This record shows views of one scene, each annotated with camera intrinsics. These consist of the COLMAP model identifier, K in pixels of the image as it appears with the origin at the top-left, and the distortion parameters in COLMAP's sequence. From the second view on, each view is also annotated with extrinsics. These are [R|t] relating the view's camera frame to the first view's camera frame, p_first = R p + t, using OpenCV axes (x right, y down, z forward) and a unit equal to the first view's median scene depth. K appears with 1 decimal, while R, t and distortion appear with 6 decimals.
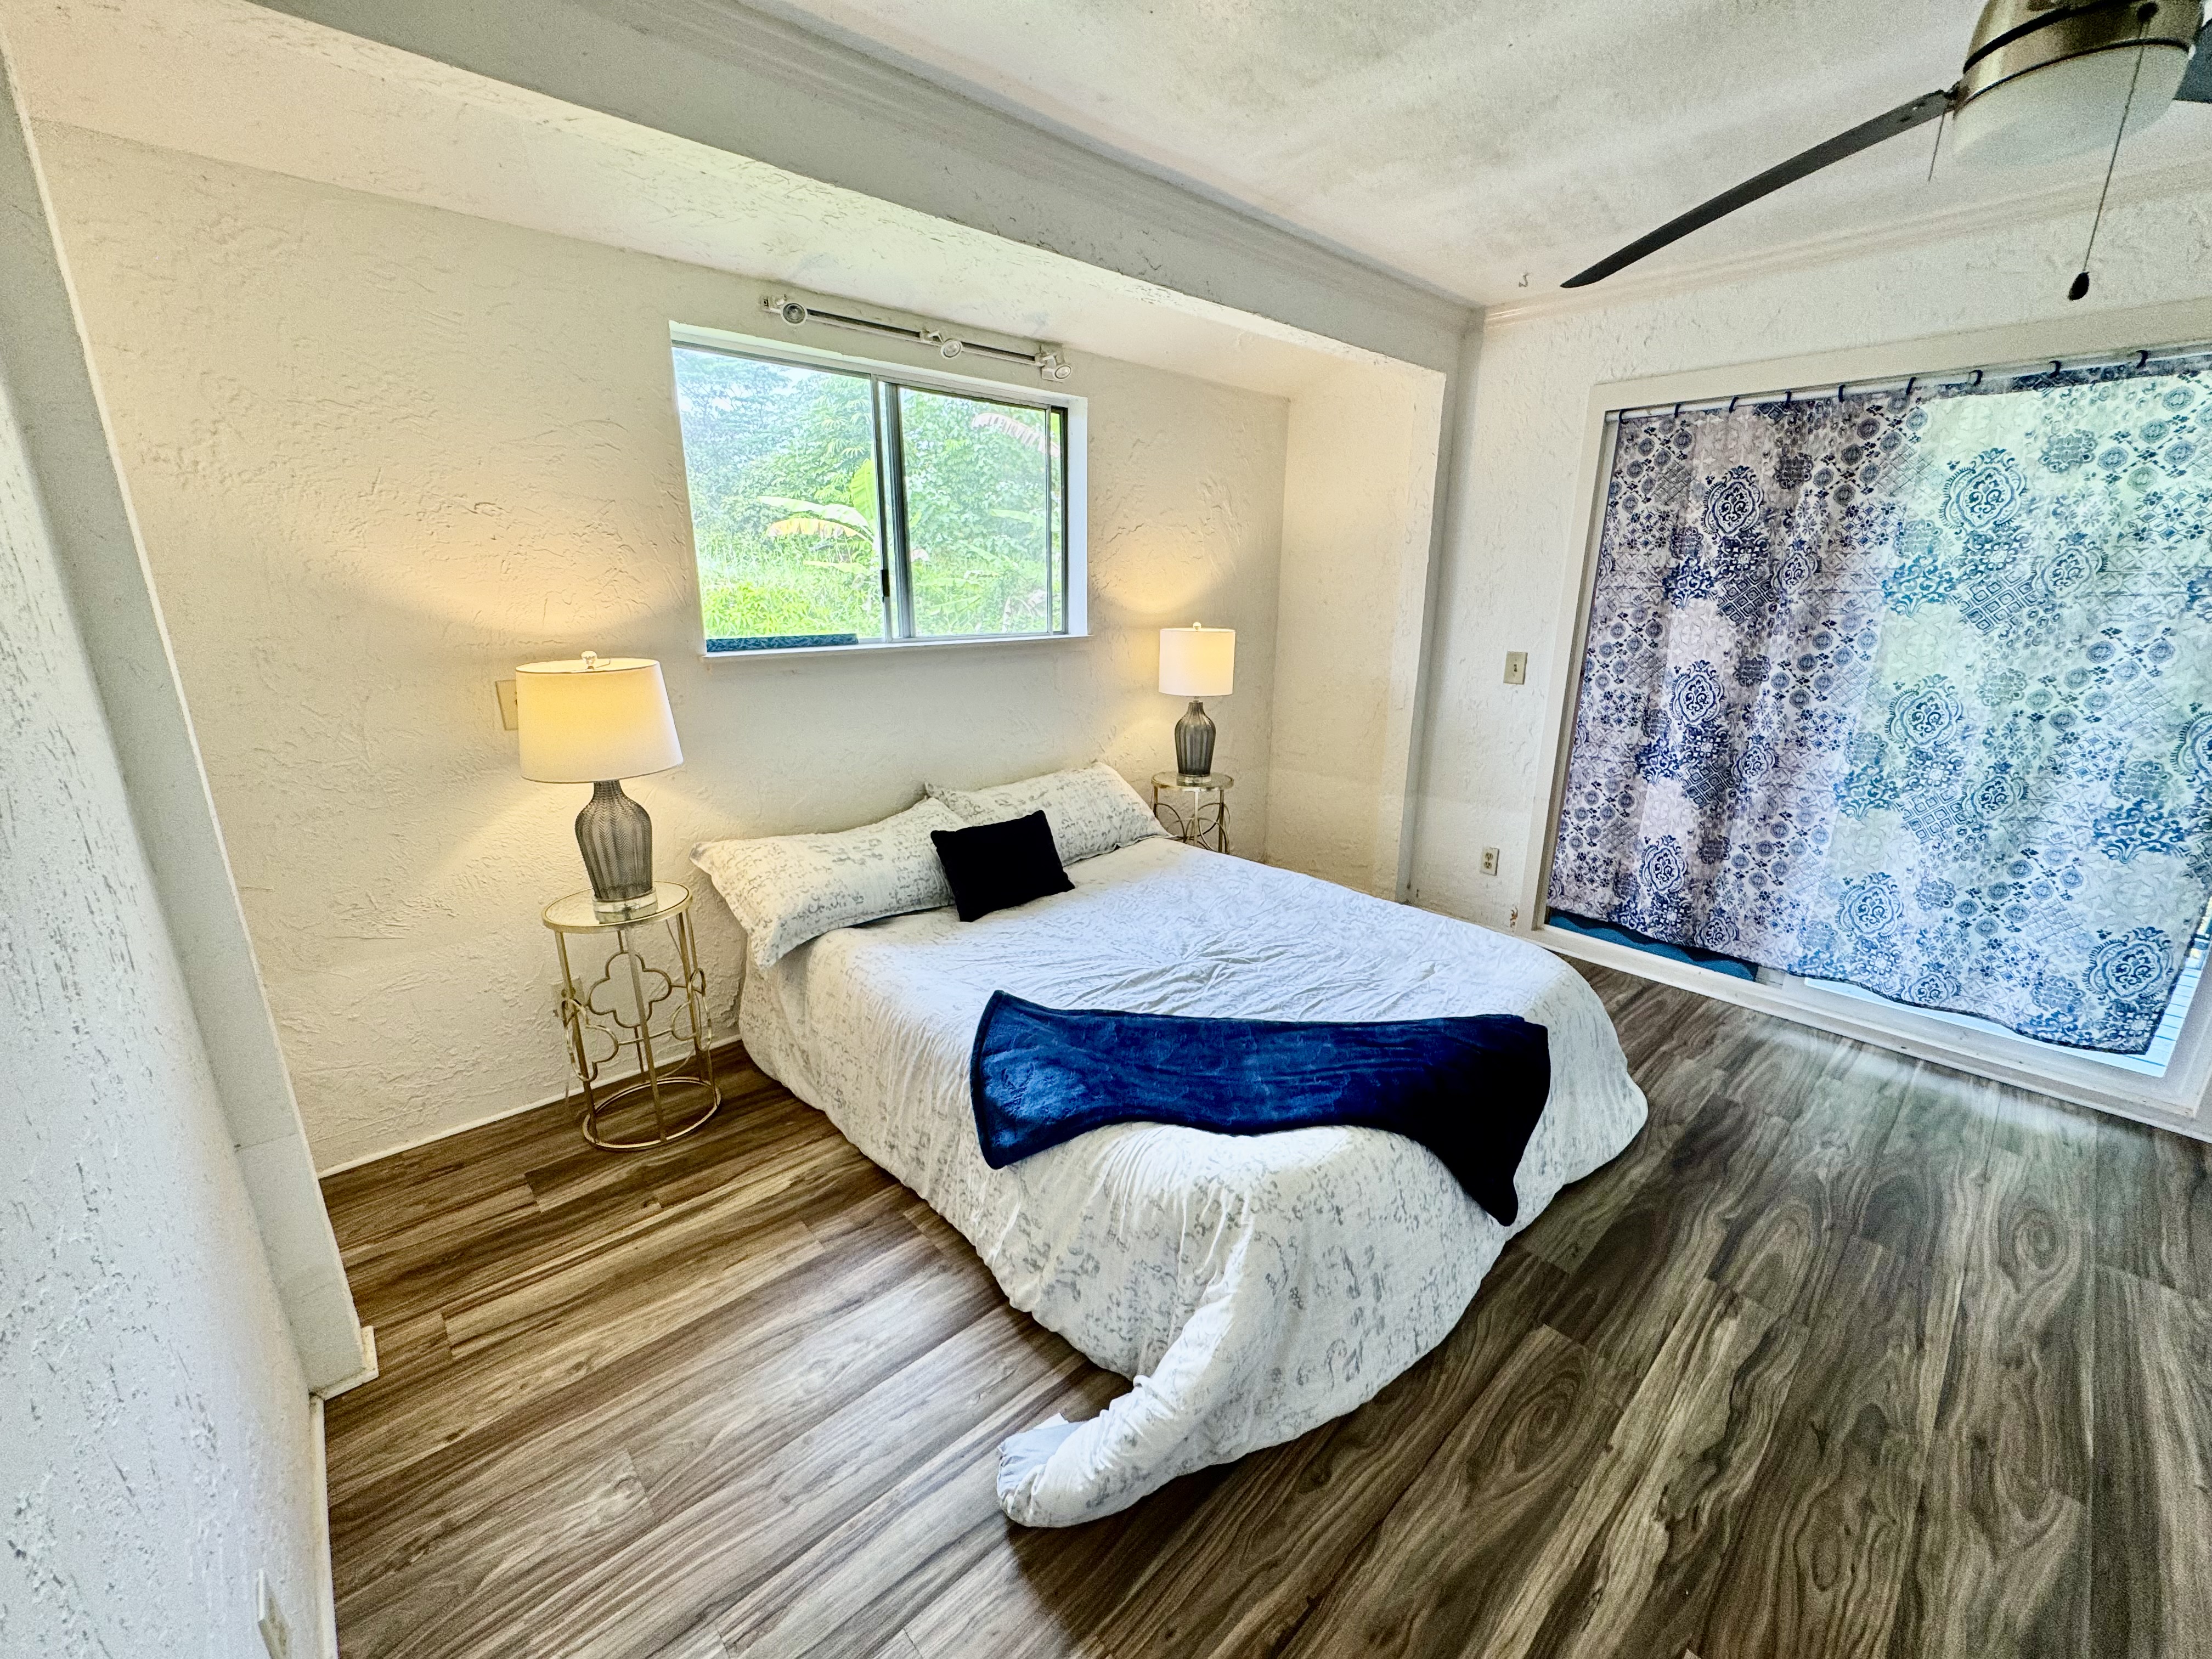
lens RADIAL K [[883.0, 0, 1101.1], [0, 883.0, 825.4], [0, 0, 1]] dist [-0.002435, -0.000264]
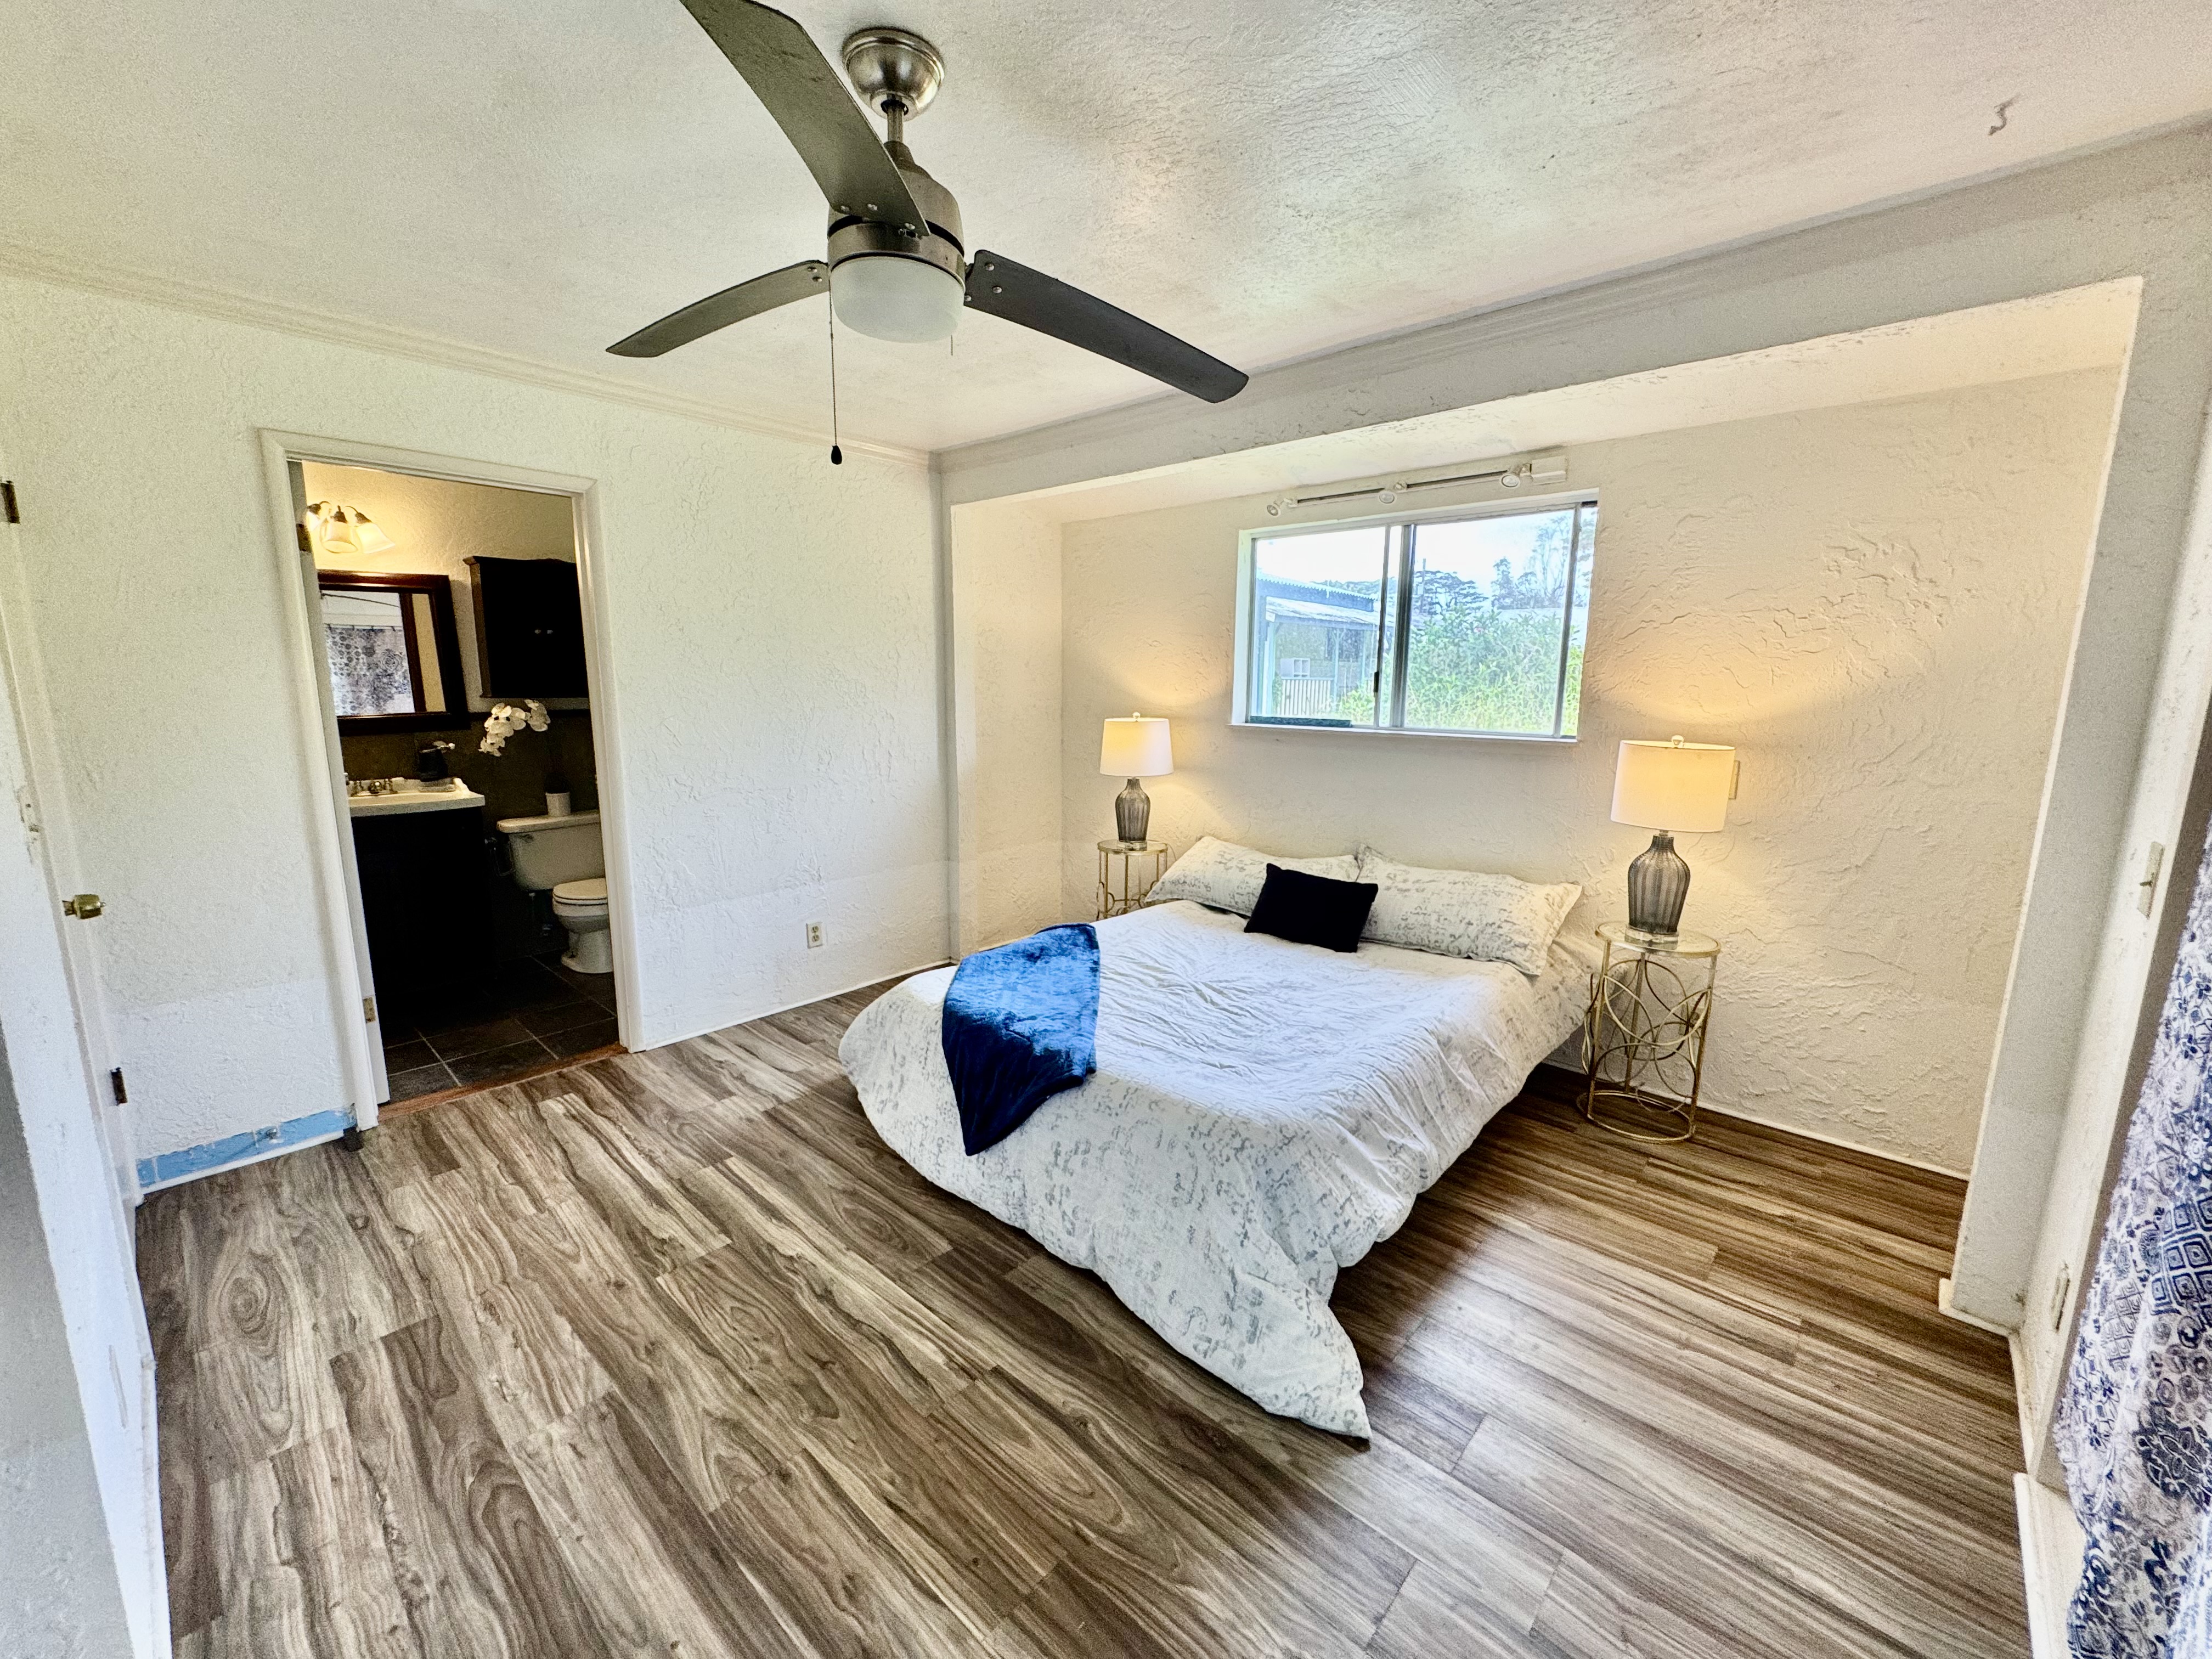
lens RADIAL K [[883.0, 0, 1100.4], [0, 883.0, 824.6], [0, 0, 1]] dist [-0.002435, -0.000264]
pose [[0.093530, 0.161766, -0.982387, 1.324737], [-0.278298, 0.951629, 0.130205, -0.185396], [0.955930, 0.261218, 0.134025, 0.696685]]
